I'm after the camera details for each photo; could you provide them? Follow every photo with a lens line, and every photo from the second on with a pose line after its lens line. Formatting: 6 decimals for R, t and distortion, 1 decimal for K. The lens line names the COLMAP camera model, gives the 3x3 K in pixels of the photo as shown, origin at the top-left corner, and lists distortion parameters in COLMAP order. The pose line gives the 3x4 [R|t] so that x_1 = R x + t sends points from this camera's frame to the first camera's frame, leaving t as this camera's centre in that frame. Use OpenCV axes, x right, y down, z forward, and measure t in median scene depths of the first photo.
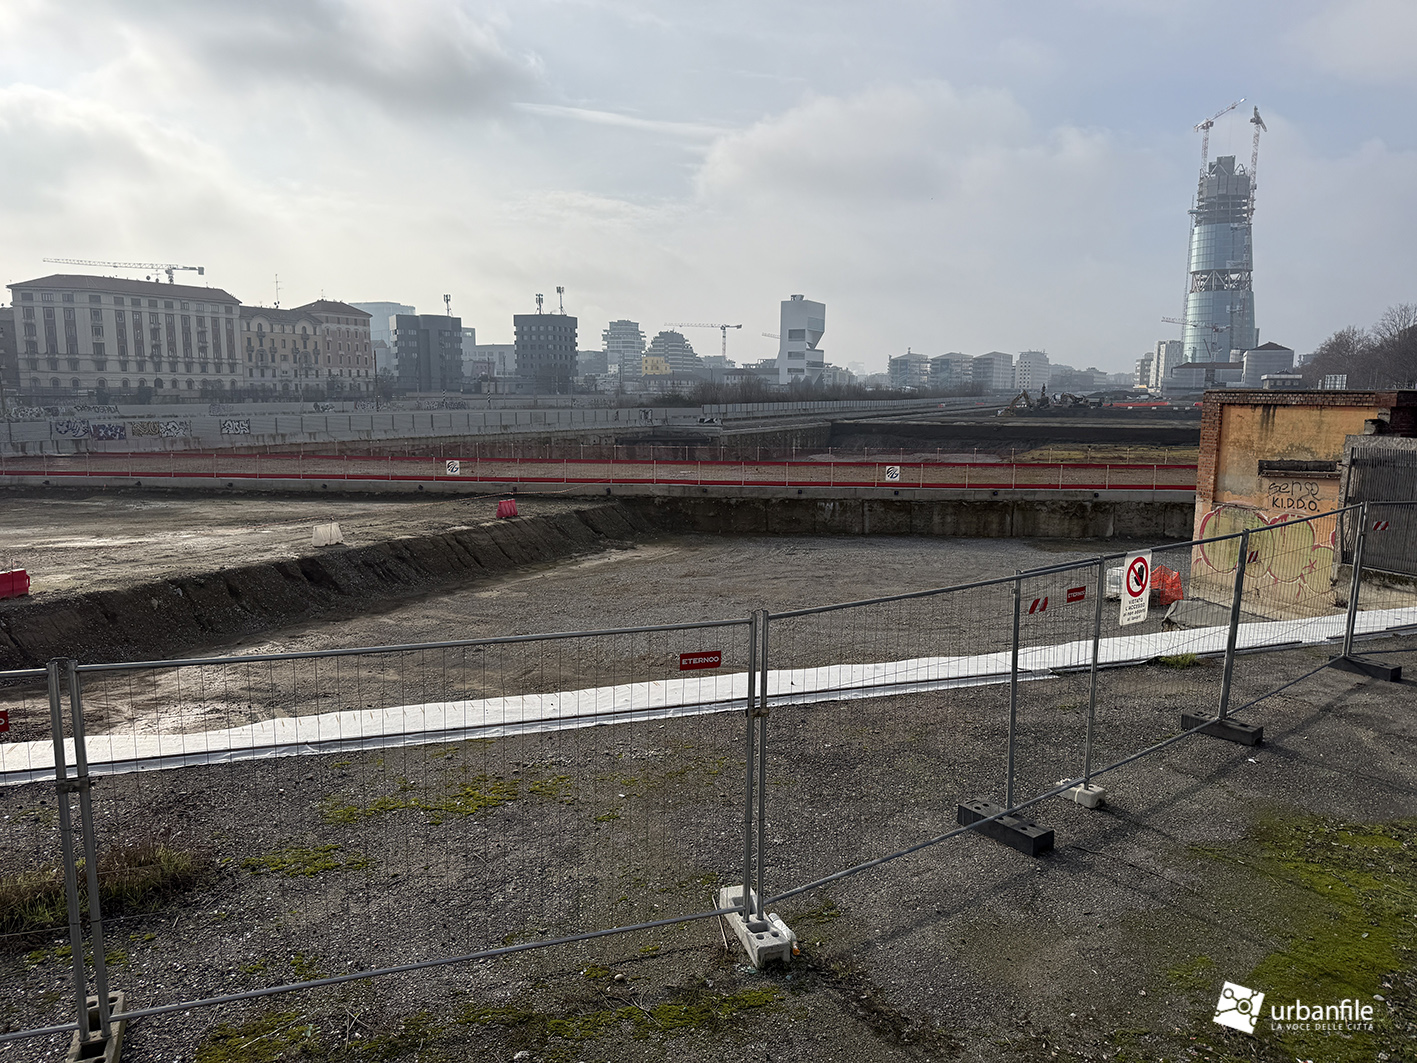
lens RADIAL K [[990.9, 0, 691.2], [0, 990.9, 542.9], [0, 0, 1]] dist [0.139614, -0.226191]
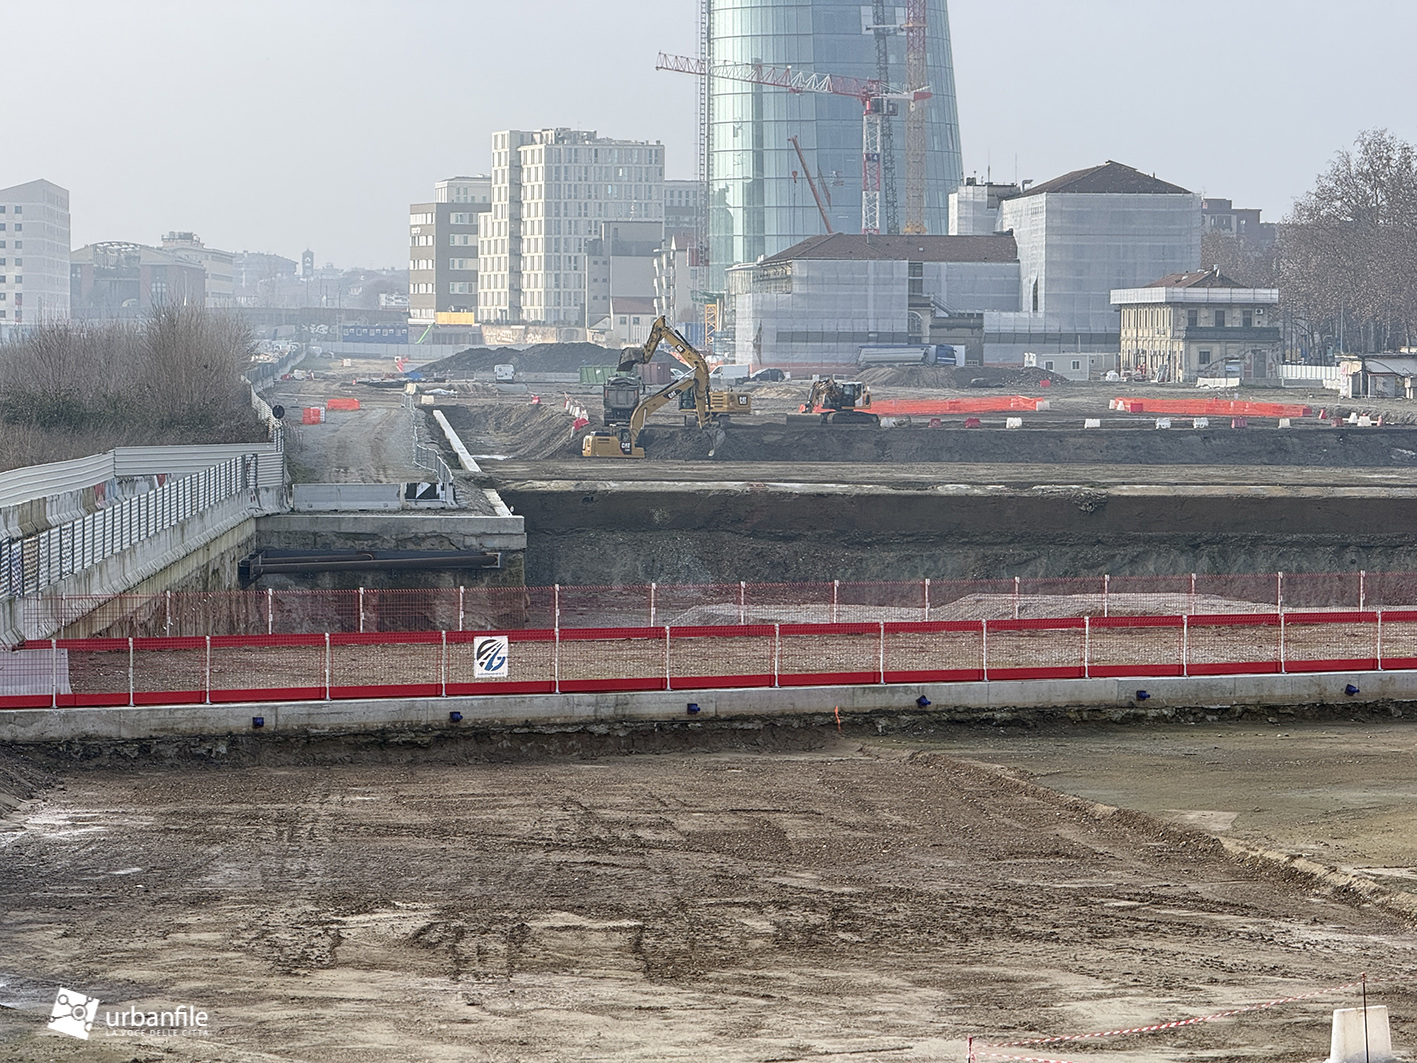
lens RADIAL K [[5035.8, 0, 708.5], [0, 5035.8, 531.5], [0, 0, 1]] dist [0.218122, 0.715518]
pose [[0.864862, -0.020537, 0.501590, -0.493220], [0.074708, 0.993302, -0.088146, 0.011416], [-0.496420, 0.113707, 0.860603, -0.175545]]
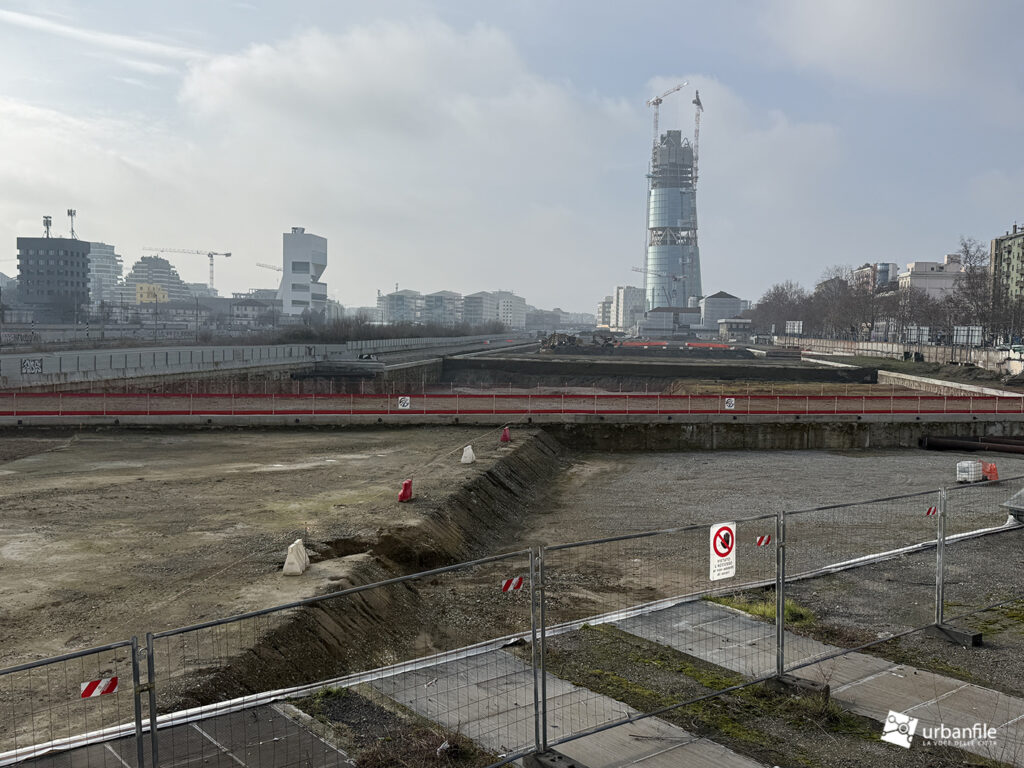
lens RADIAL K [[1015.3, 0, 518.2], [0, 1015.3, 395.3], [0, 0, 1]] dist [0.182081, -0.400167]
pose [[0.938581, -0.008257, 0.344959, -0.169199], [0.035876, 0.996631, -0.073758, 0.003334], [-0.343188, 0.081604, 0.935715, -0.060079]]
